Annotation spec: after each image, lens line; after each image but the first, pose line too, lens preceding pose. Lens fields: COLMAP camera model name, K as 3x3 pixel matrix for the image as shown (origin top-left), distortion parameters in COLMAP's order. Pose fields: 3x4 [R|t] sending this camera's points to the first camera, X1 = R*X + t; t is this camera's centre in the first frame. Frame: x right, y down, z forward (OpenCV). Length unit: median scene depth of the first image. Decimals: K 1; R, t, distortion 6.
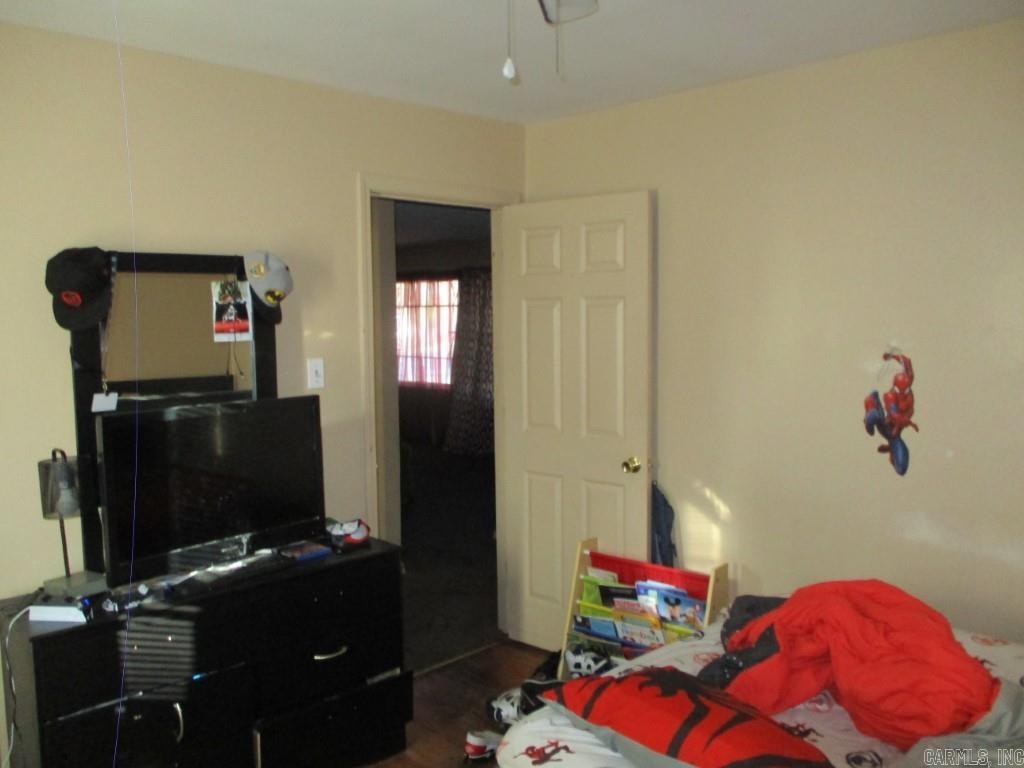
lens RADIAL K [[842.9, 0, 512.1], [0, 842.9, 385.2], [0, 0, 1]] dist [-0.001829, -0.000843]
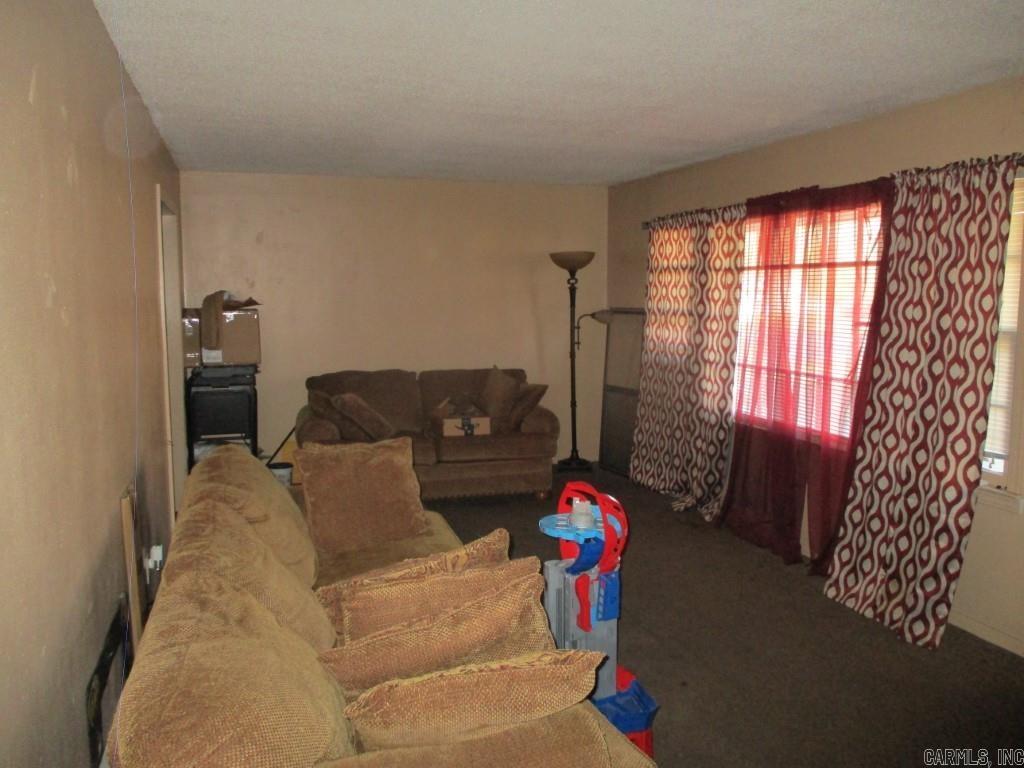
lens RADIAL K [[842.9, 0, 511.4], [0, 842.9, 384.9], [0, 0, 1]] dist [-0.001829, -0.000843]
pose [[0.898529, 0.055800, -0.435352, -0.040476], [-0.040540, 0.998197, 0.044271, -0.041864], [0.437037, -0.022129, 0.899171, 0.507358]]
